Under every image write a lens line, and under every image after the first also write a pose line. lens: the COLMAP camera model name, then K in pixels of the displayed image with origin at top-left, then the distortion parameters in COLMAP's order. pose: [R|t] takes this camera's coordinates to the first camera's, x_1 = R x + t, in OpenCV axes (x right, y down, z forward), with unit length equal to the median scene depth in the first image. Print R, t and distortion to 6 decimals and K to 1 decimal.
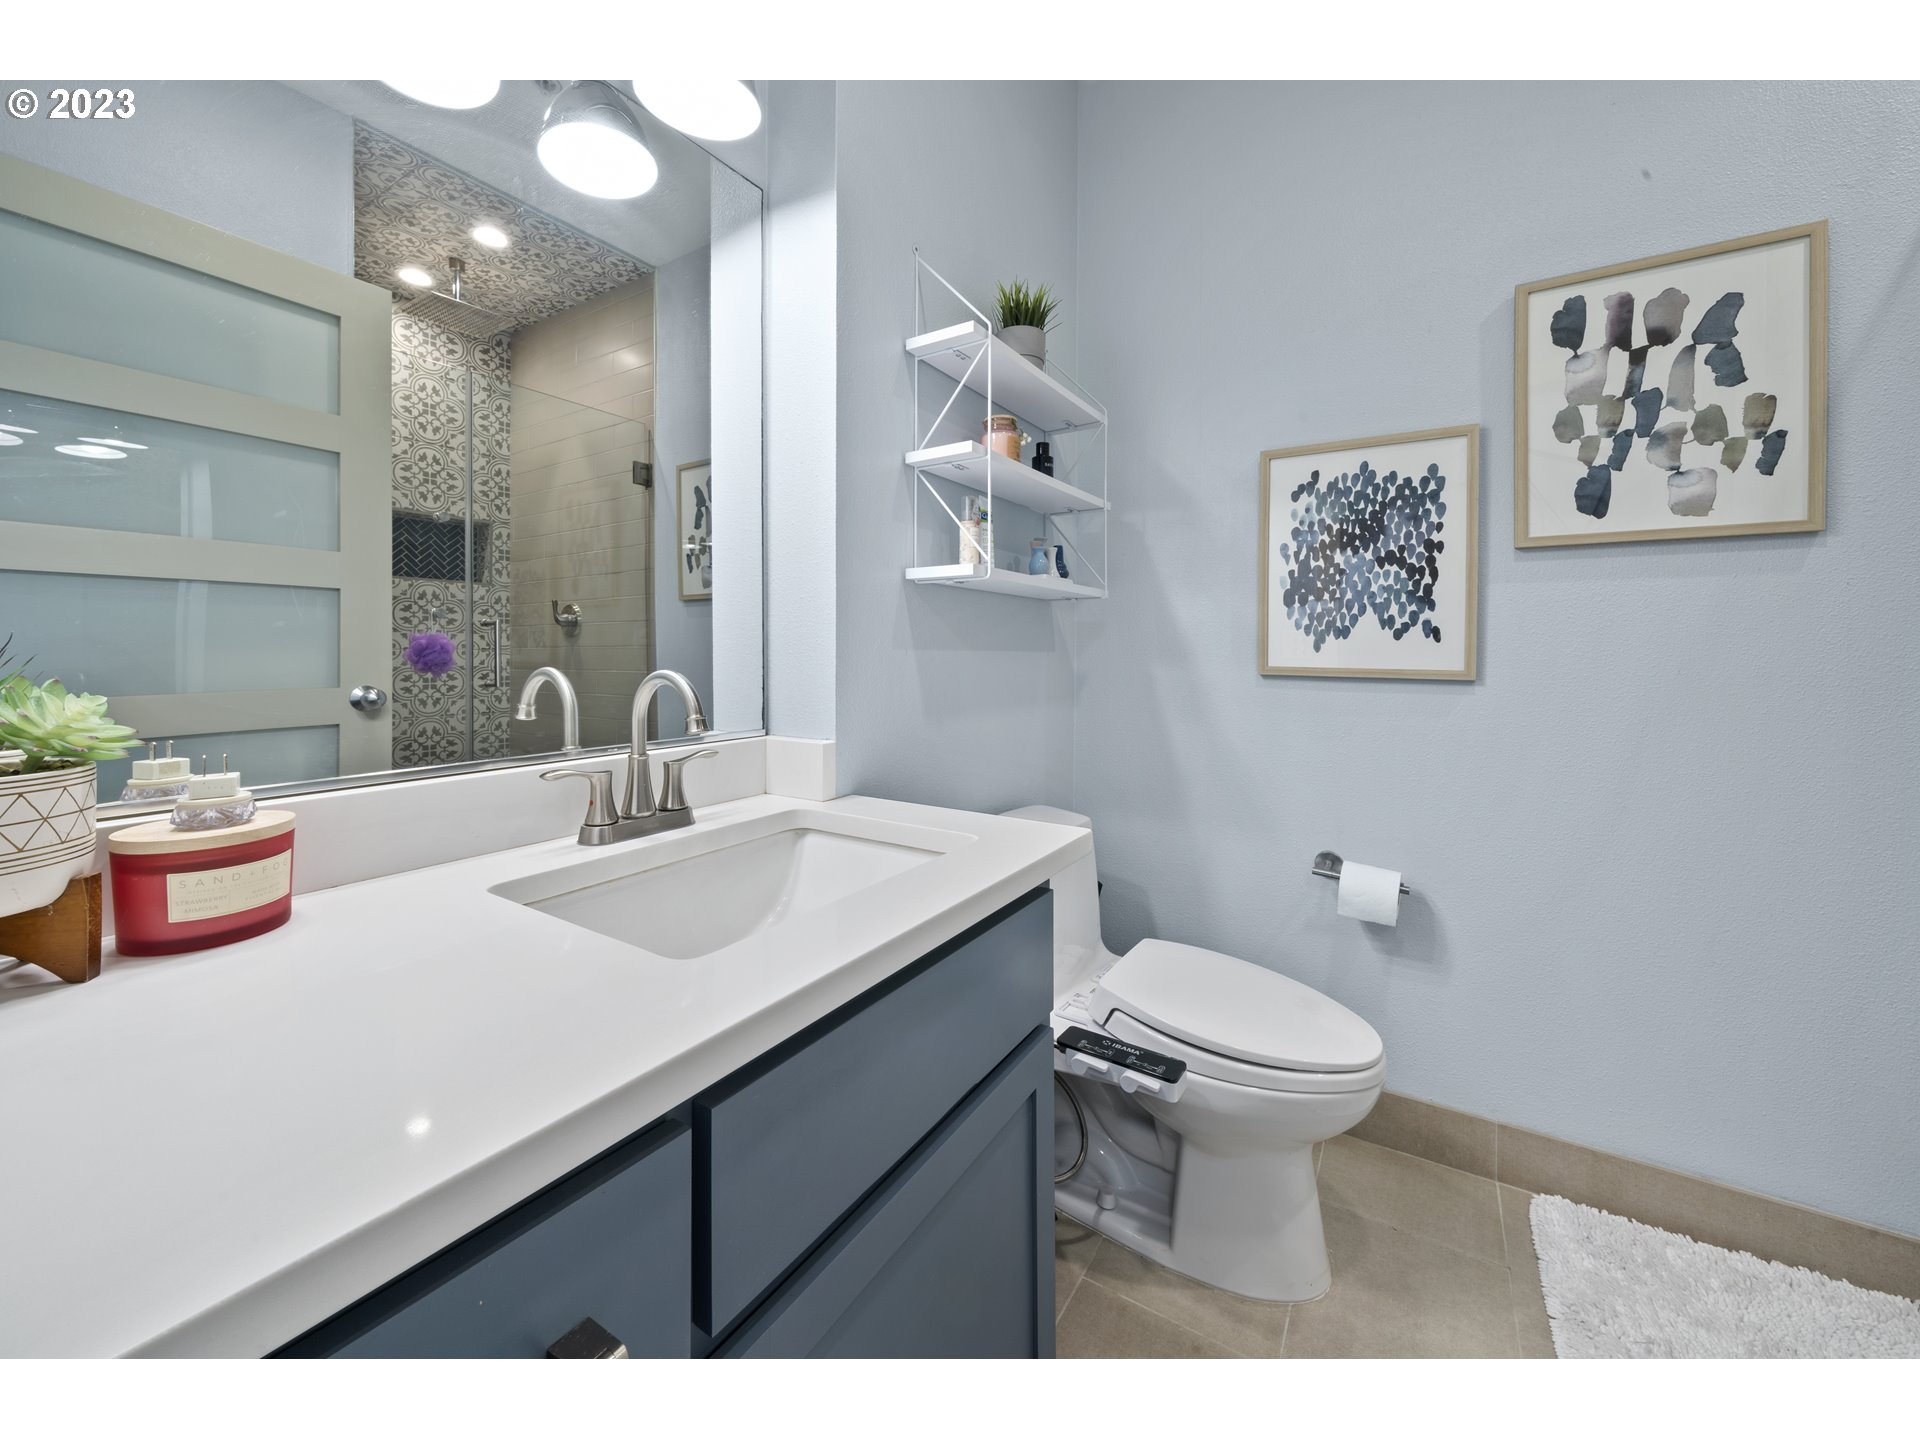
lens RADIAL K [[733.3, 0, 961.5], [0, 733.3, 656.1], [0, 0, 1]] dist [-0.001293, -0.000167]
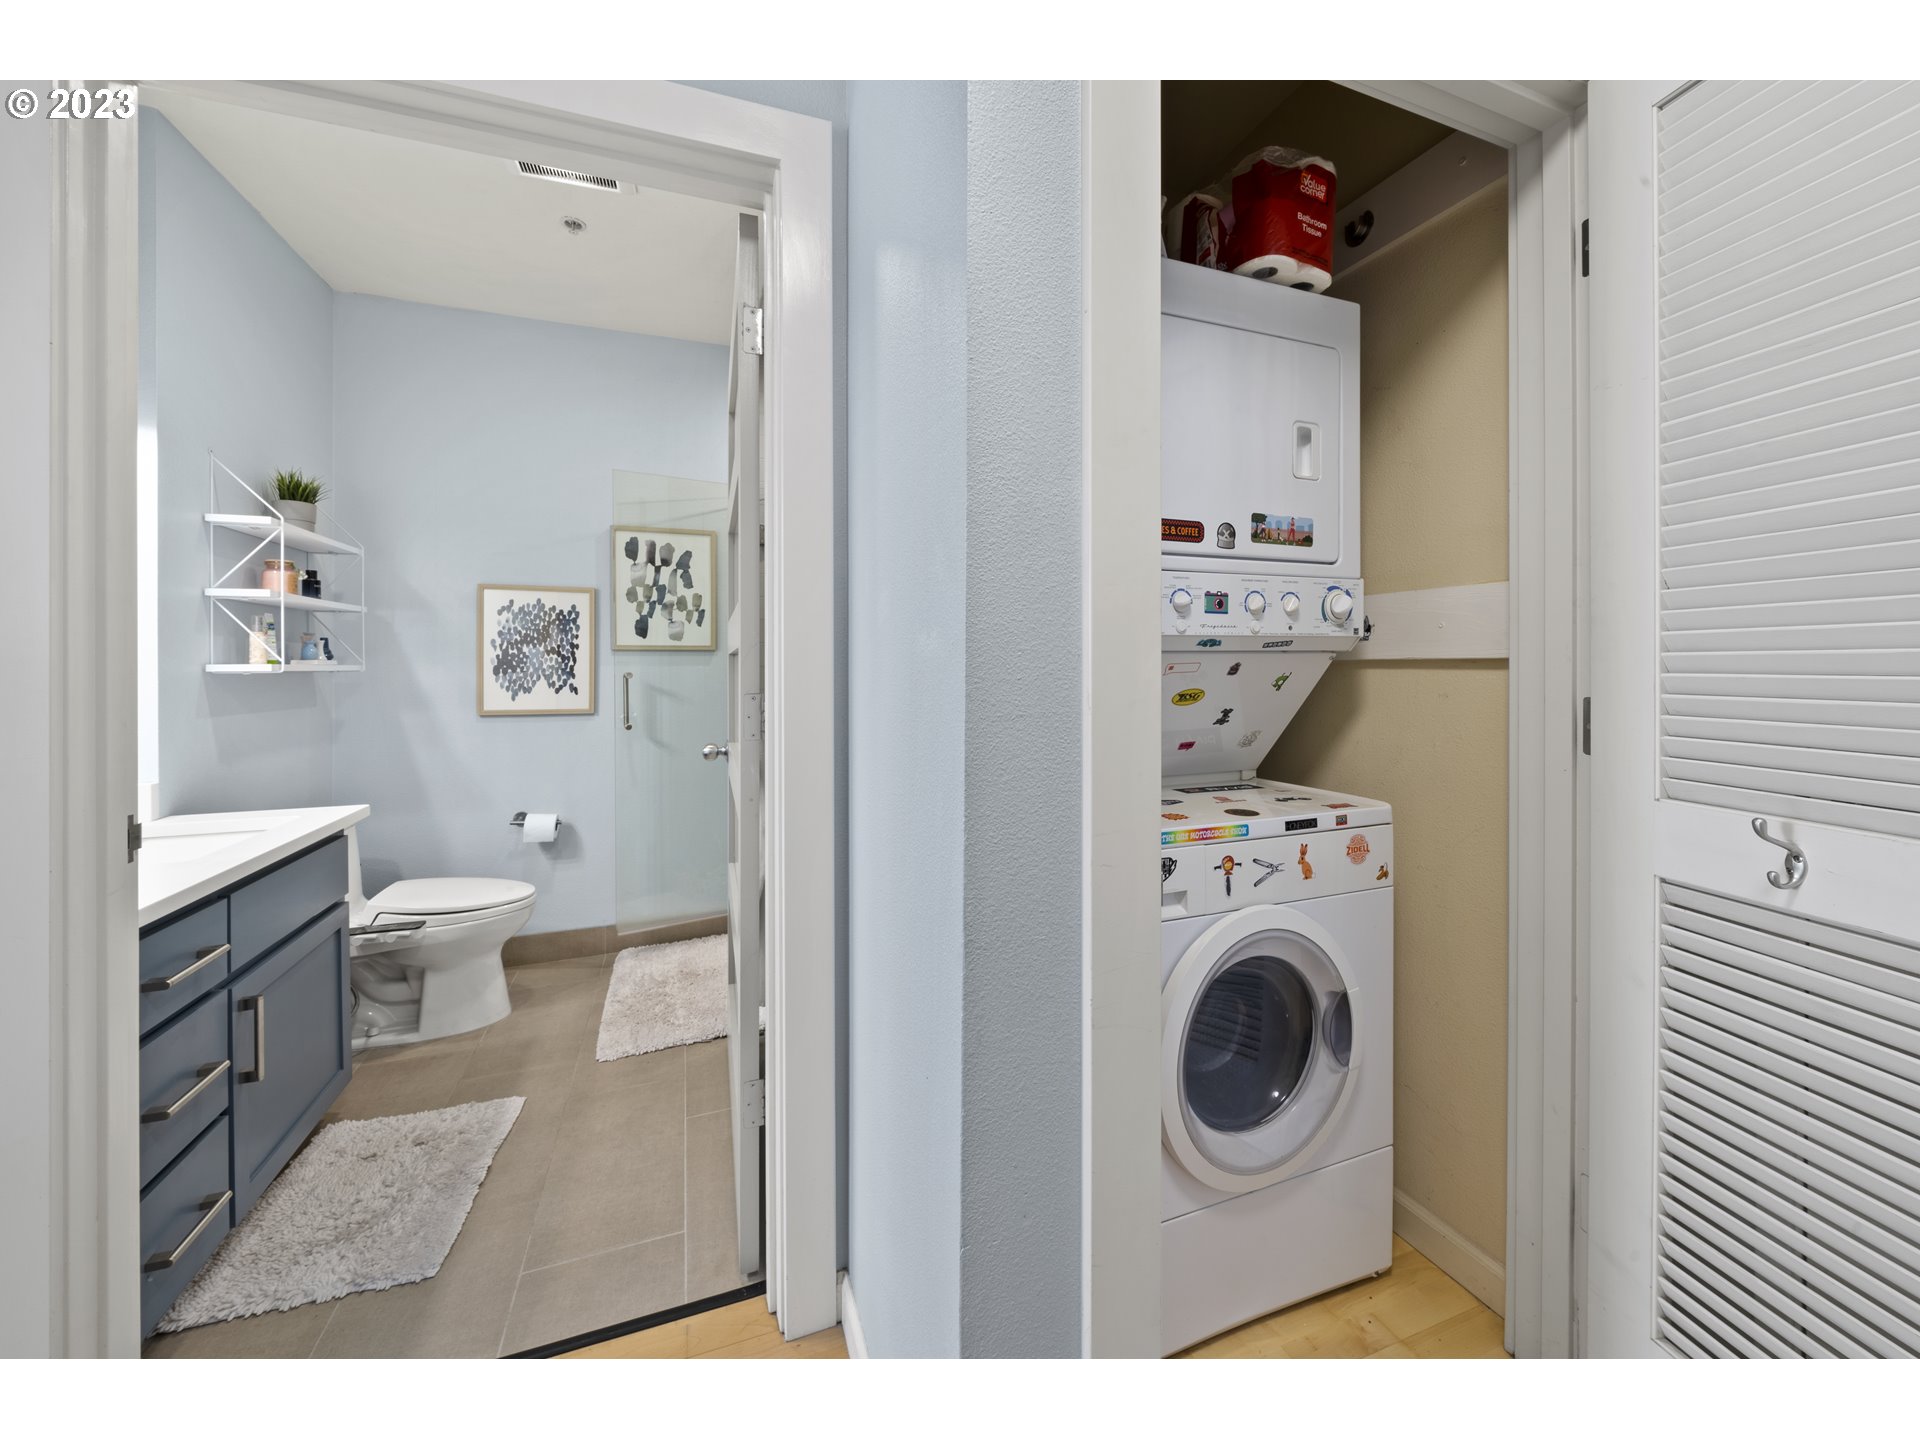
lens RADIAL K [[733.3, 0, 961.5], [0, 733.3, 656.1], [0, 0, 1]] dist [-0.001293, -0.000167]
pose [[0.603370, -0.002445, 0.797458, -0.302738], [0.010834, 0.999928, -0.005131, -0.102261], [-0.797388, 0.011735, 0.603353, -1.028286]]
